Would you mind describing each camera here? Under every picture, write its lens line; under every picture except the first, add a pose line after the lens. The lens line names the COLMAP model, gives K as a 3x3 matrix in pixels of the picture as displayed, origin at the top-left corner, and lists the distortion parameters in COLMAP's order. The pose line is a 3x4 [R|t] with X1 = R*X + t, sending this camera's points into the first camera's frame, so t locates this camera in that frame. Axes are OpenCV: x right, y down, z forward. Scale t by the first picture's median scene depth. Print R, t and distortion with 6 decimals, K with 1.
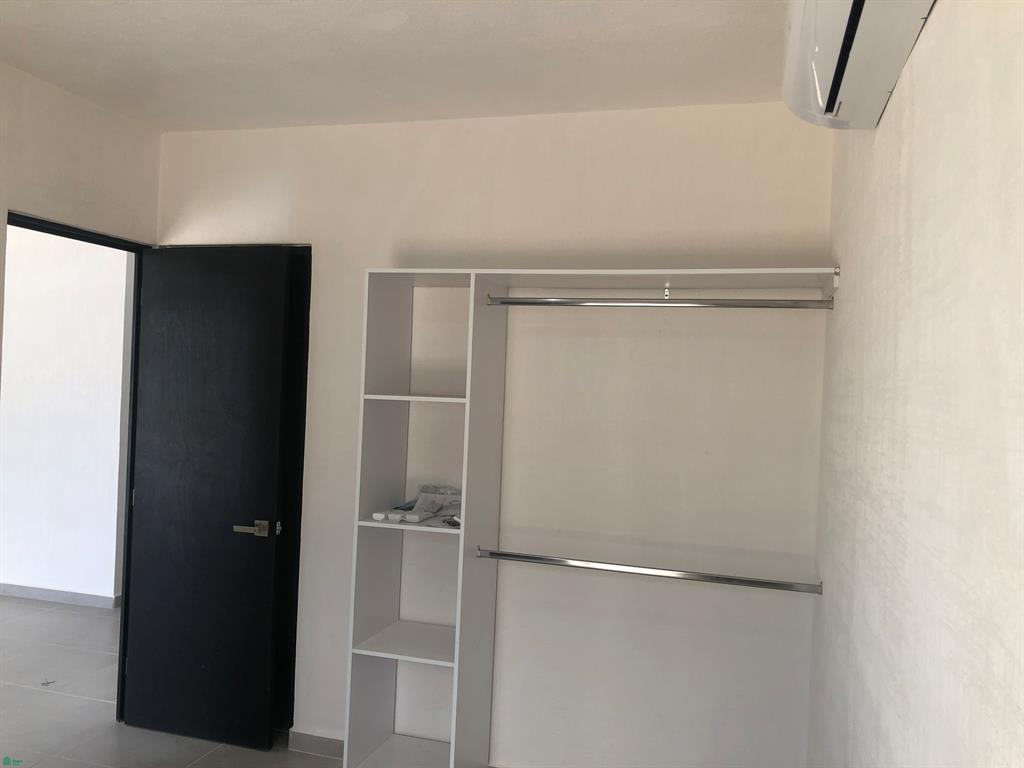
lens RADIAL K [[842.3, 0, 508.3], [0, 842.3, 370.4], [0, 0, 1]] dist [0.010206, -0.003053]
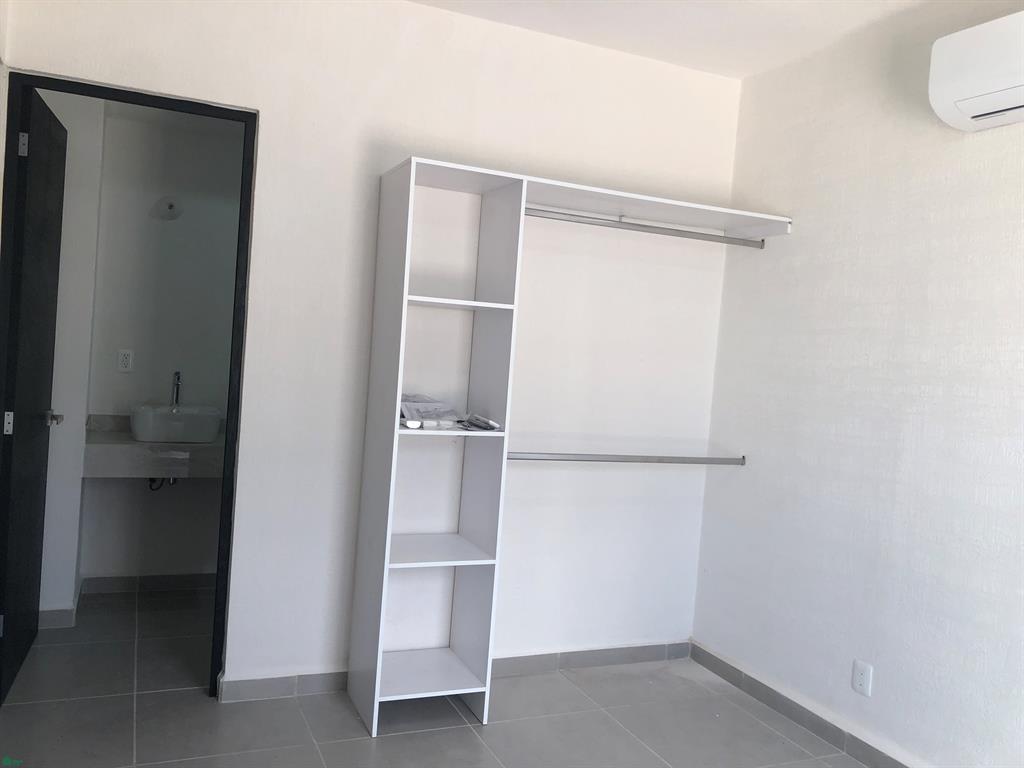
lens RADIAL K [[842.3, 0, 508.3], [0, 842.3, 370.4], [0, 0, 1]] dist [0.010206, -0.003053]
pose [[0.768065, -0.002584, 0.640367, -0.677408], [-0.055576, 0.995950, 0.070678, 0.040085], [-0.637956, -0.089875, 0.764810, 0.212240]]
